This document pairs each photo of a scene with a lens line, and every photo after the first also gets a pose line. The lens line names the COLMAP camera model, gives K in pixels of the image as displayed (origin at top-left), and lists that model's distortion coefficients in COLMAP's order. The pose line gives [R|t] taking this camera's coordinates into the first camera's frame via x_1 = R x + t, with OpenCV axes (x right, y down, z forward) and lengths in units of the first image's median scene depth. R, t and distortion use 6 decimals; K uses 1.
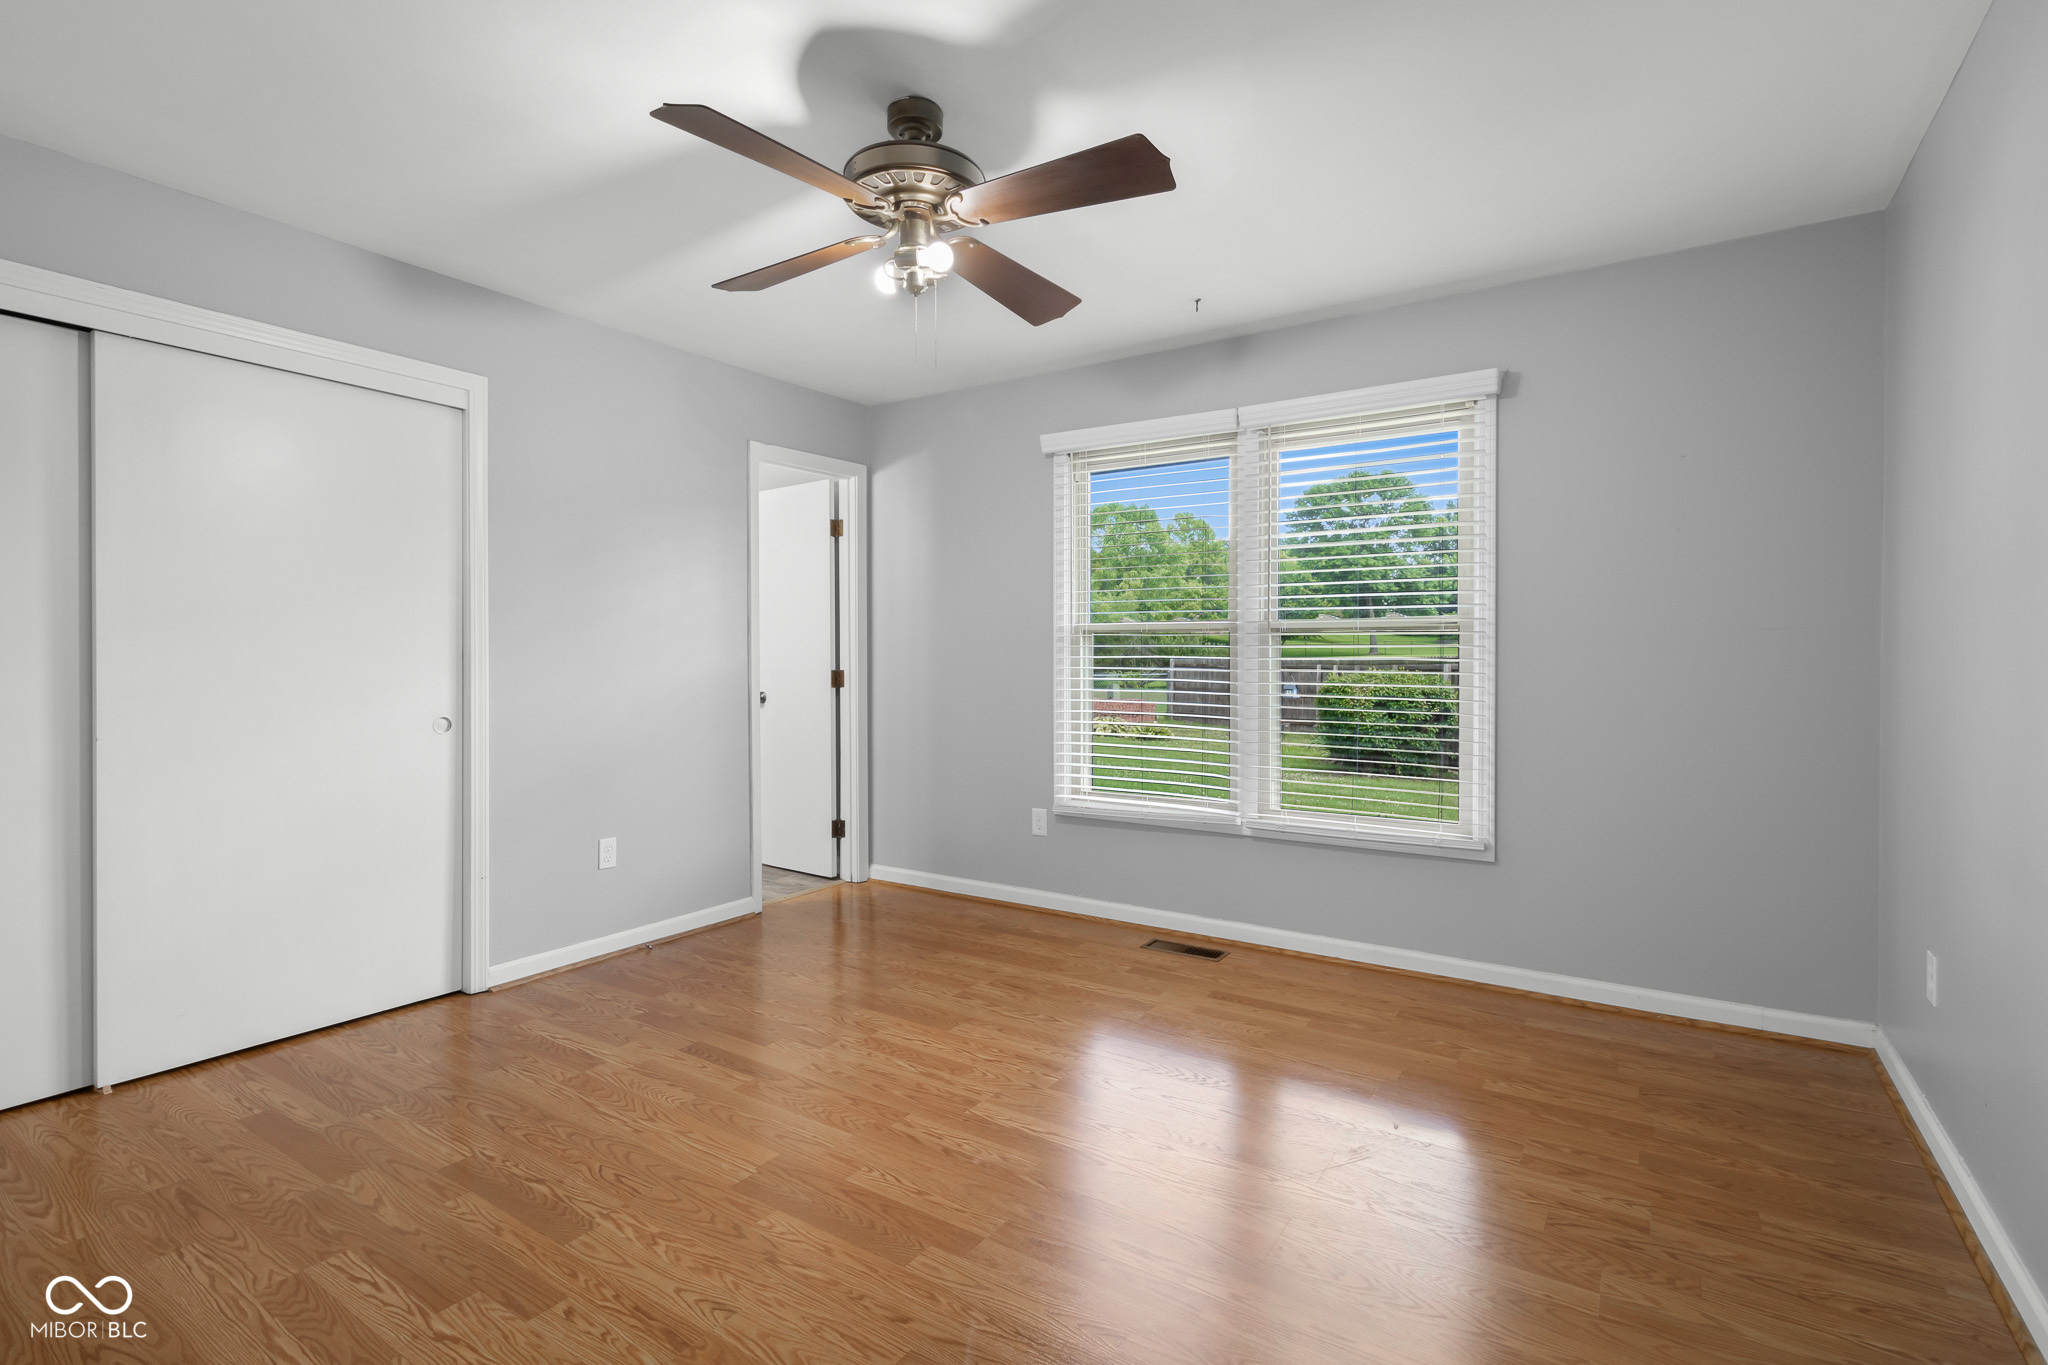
lens RADIAL K [[953.7, 0, 1033.5], [0, 953.7, 677.1], [0, 0, 1]] dist [0.000874, 0.002275]
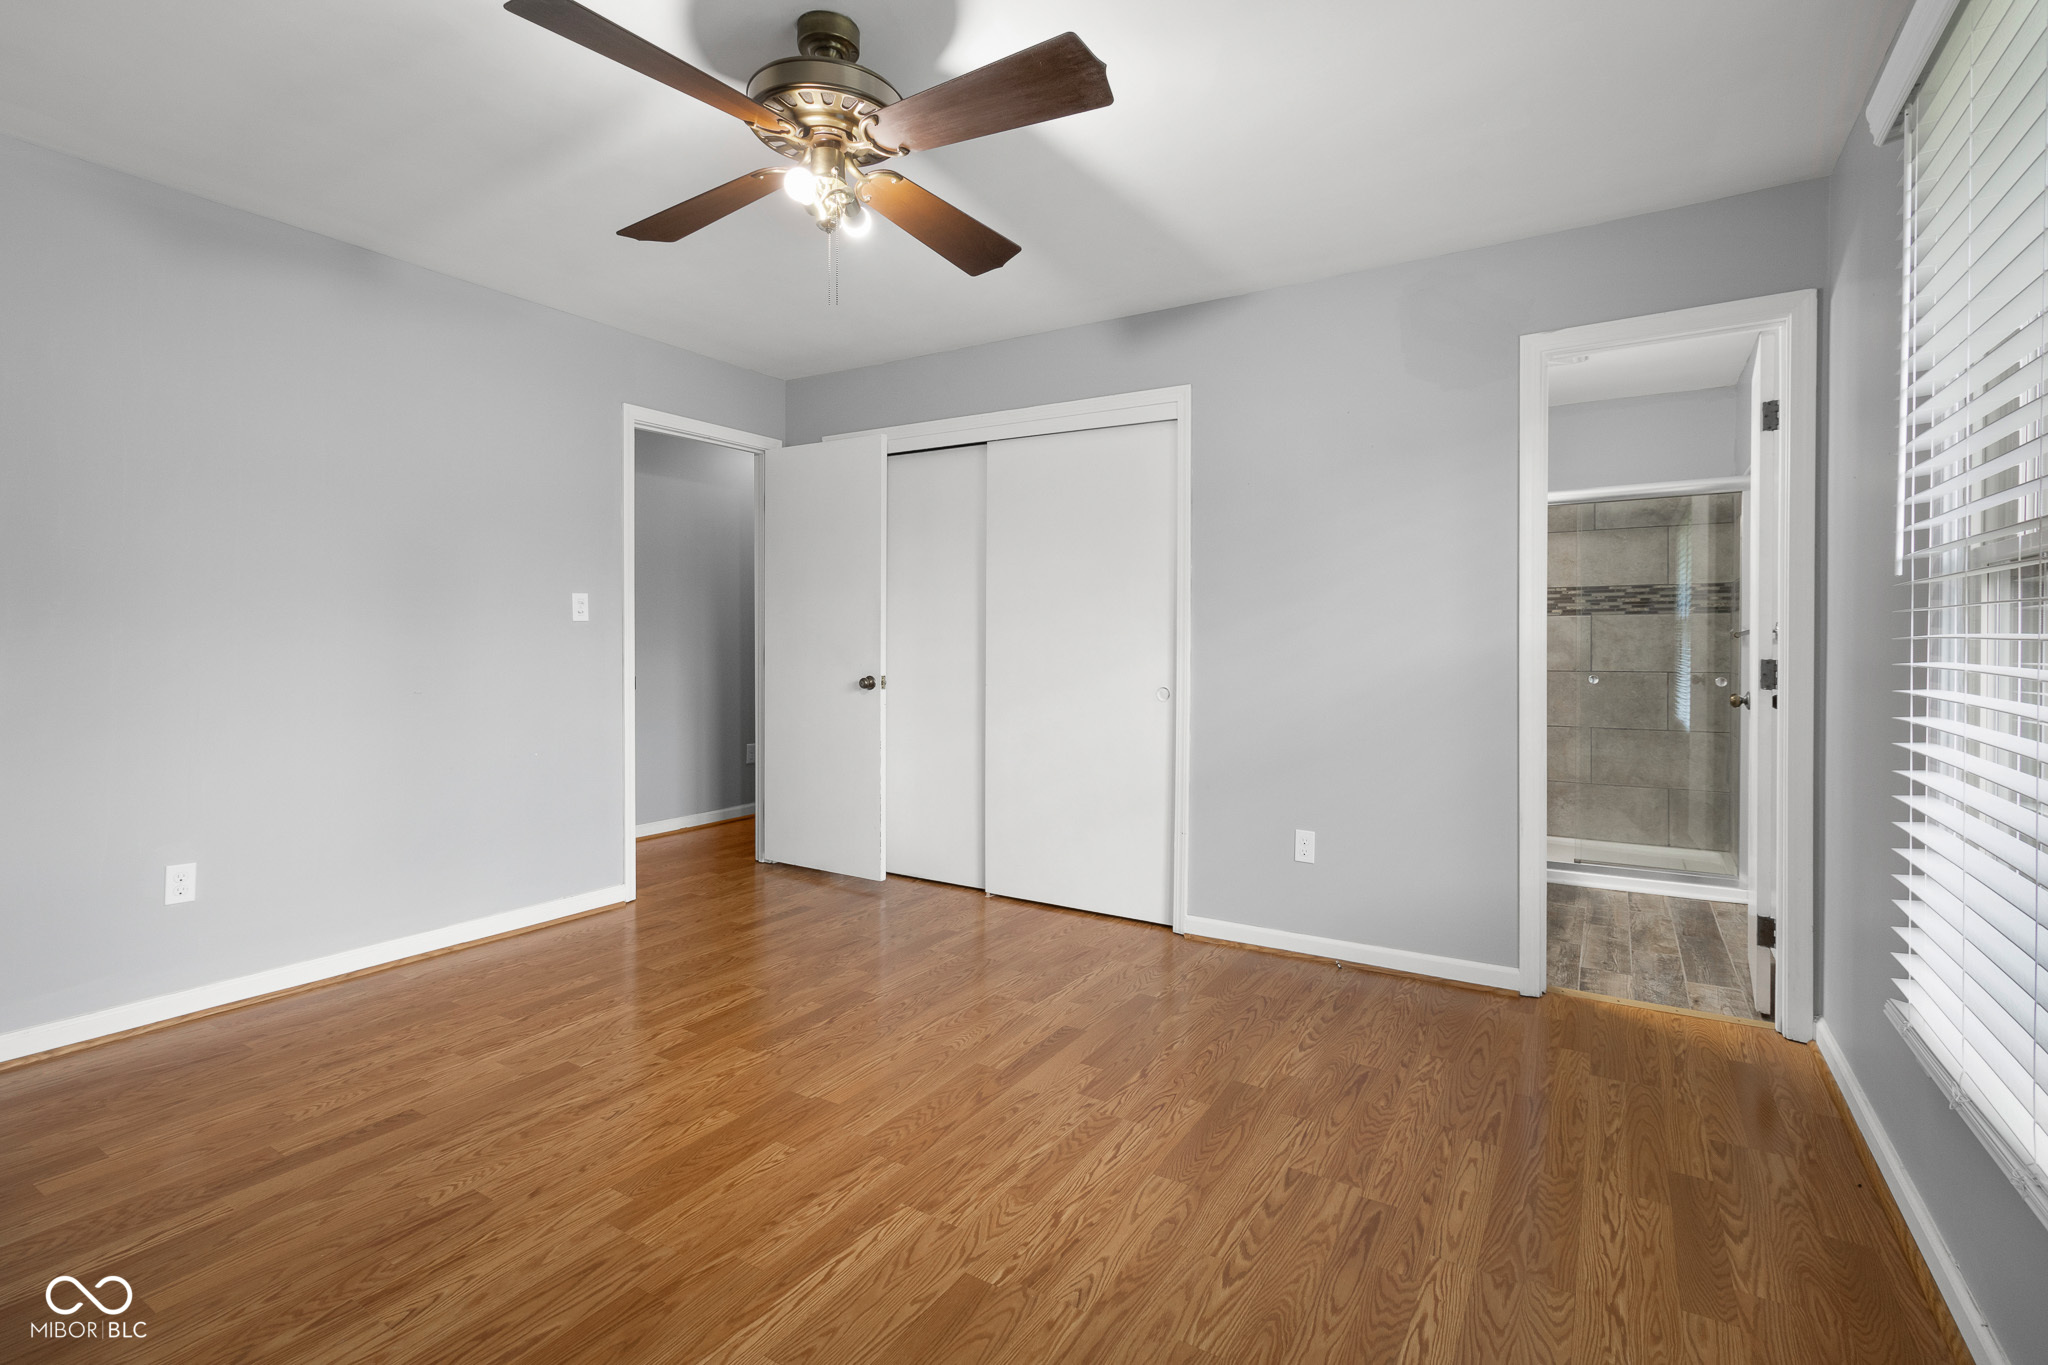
lens RADIAL K [[953.7, 0, 1046.7], [0, 953.7, 647.9], [0, 0, 1]] dist [0.000874, 0.002275]
pose [[0.032237, 0.011645, -0.999412, 0.591866], [-0.025008, 0.999628, 0.010840, -0.016605], [0.999167, 0.024644, 0.032516, 0.884908]]
